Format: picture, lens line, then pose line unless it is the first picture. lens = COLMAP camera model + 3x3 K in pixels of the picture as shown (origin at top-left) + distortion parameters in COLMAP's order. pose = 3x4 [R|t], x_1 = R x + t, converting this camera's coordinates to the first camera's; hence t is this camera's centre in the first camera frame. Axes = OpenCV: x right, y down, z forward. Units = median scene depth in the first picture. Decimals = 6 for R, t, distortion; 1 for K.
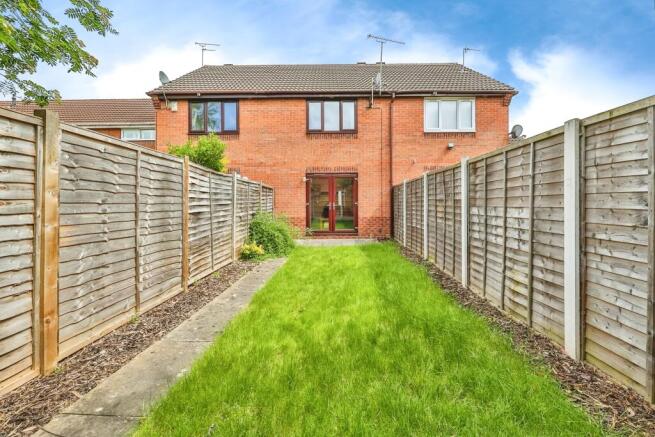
lens RADIAL K [[278.3, 0, 326.5], [0, 278.3, 202.0], [0, 0, 1]] dist [0.000528, 0.000229]
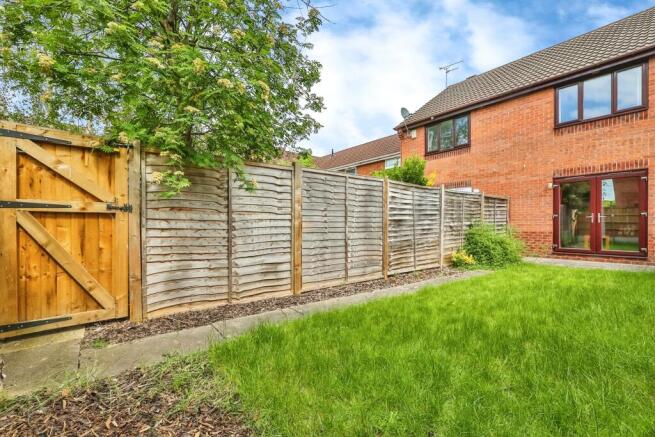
lens RADIAL K [[264.6, 0, 329.0], [0, 264.6, 218.1], [0, 0, 1]] dist [-0.000054, 0.000013]
pose [[0.664711, -0.005715, -0.747078, 0.224979], [0.008546, 0.999963, -0.000045, 0.027982], [0.747051, -0.006355, 0.664736, -0.028048]]
